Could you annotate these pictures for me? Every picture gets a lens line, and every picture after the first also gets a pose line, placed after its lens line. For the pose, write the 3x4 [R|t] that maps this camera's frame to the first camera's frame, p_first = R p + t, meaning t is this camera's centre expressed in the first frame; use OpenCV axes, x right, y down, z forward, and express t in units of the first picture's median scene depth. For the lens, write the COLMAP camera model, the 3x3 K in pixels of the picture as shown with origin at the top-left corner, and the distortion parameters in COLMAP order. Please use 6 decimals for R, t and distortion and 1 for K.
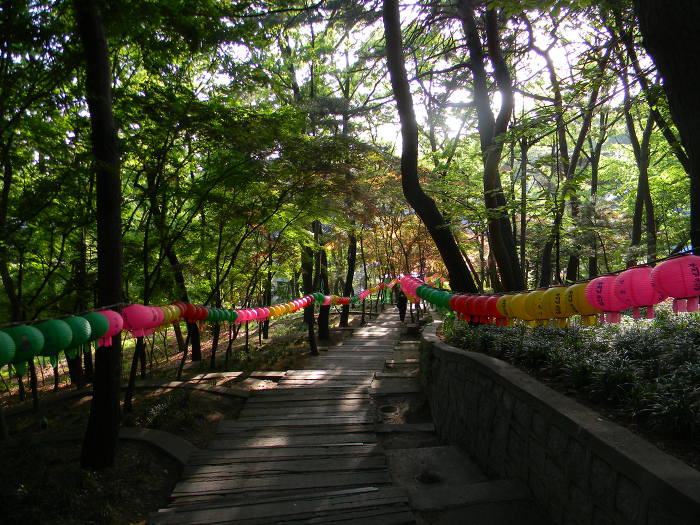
lens RADIAL K [[569.4, 0, 350.0], [0, 569.4, 262.5], [0, 0, 1]] dist [0.001380, 0.000622]
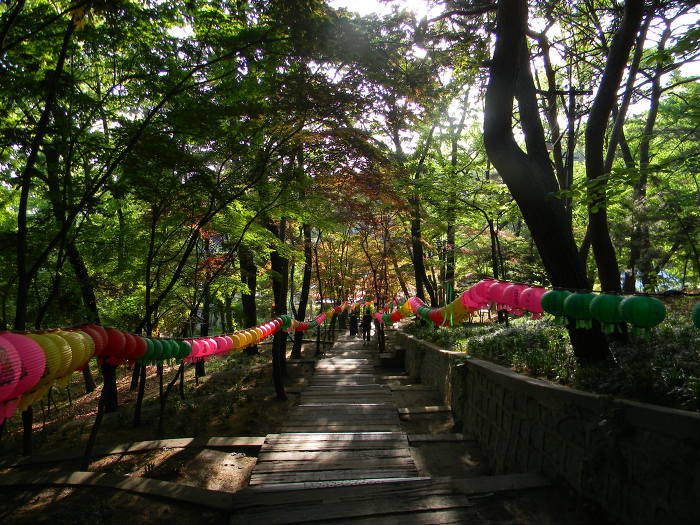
lens RADIAL K [[576.3, 0, 350.0], [0, 576.3, 262.5], [0, 0, 1]] dist [-0.005472, -0.002881]
pose [[0.990848, 0.006526, 0.134824, -0.083355], [-0.000311, 0.998938, -0.046068, 0.021910], [-0.134982, 0.045604, 0.989798, 0.271146]]
